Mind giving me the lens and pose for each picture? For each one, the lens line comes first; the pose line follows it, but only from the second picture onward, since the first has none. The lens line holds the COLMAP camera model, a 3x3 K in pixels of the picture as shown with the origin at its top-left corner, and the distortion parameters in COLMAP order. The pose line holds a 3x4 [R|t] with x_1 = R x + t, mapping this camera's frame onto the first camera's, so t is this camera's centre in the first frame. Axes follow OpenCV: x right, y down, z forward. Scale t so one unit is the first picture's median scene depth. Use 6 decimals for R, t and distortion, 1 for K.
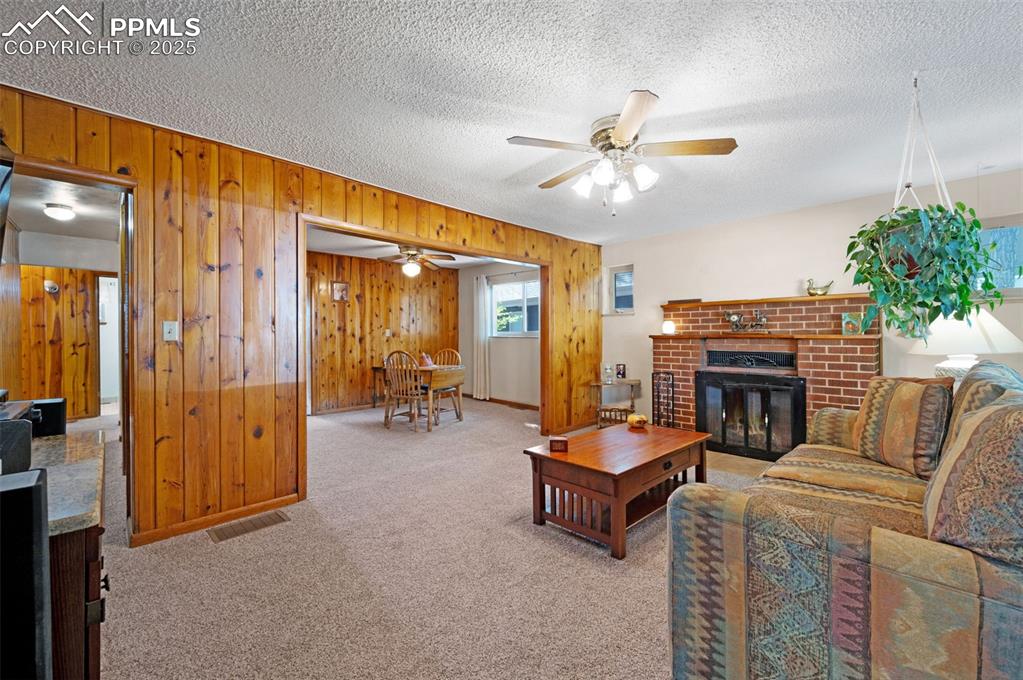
lens RADIAL K [[420.5, 0, 511.5], [0, 420.5, 340.0], [0, 0, 1]] dist [-0.001207, -0.000077]
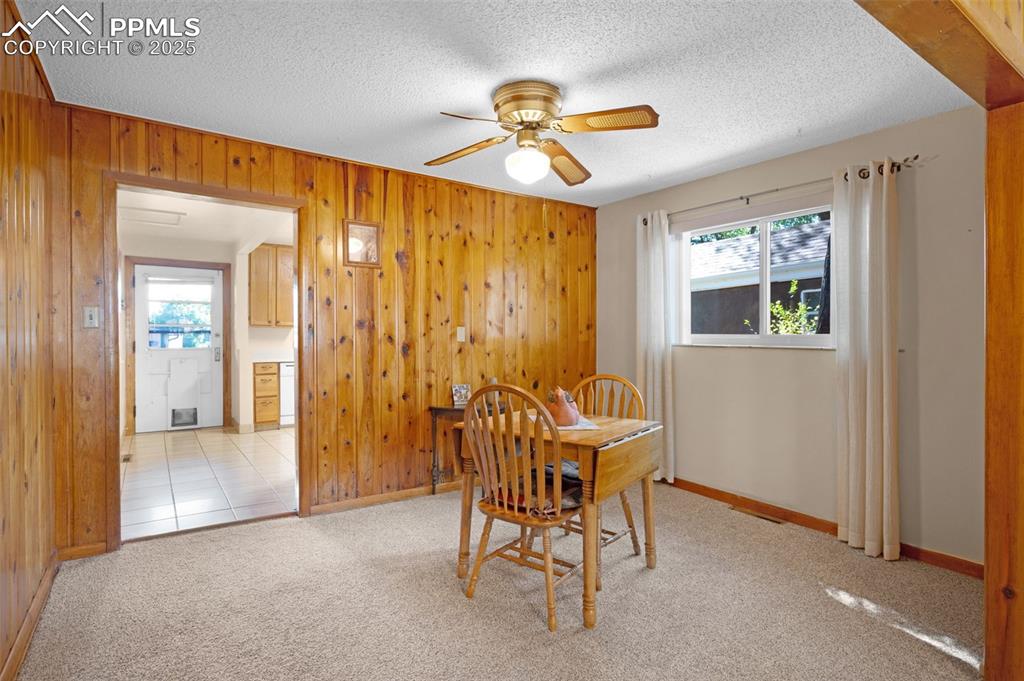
lens RADIAL K [[524.1, 0, 515.9], [0, 524.1, 380.6], [0, 0, 1]] dist [0.000401, 0.000629]
pose [[0.986692, 0.020891, -0.161250, -0.143253], [-0.010768, 0.997930, 0.063399, -0.003310], [0.162241, -0.060819, 0.984875, 0.444616]]
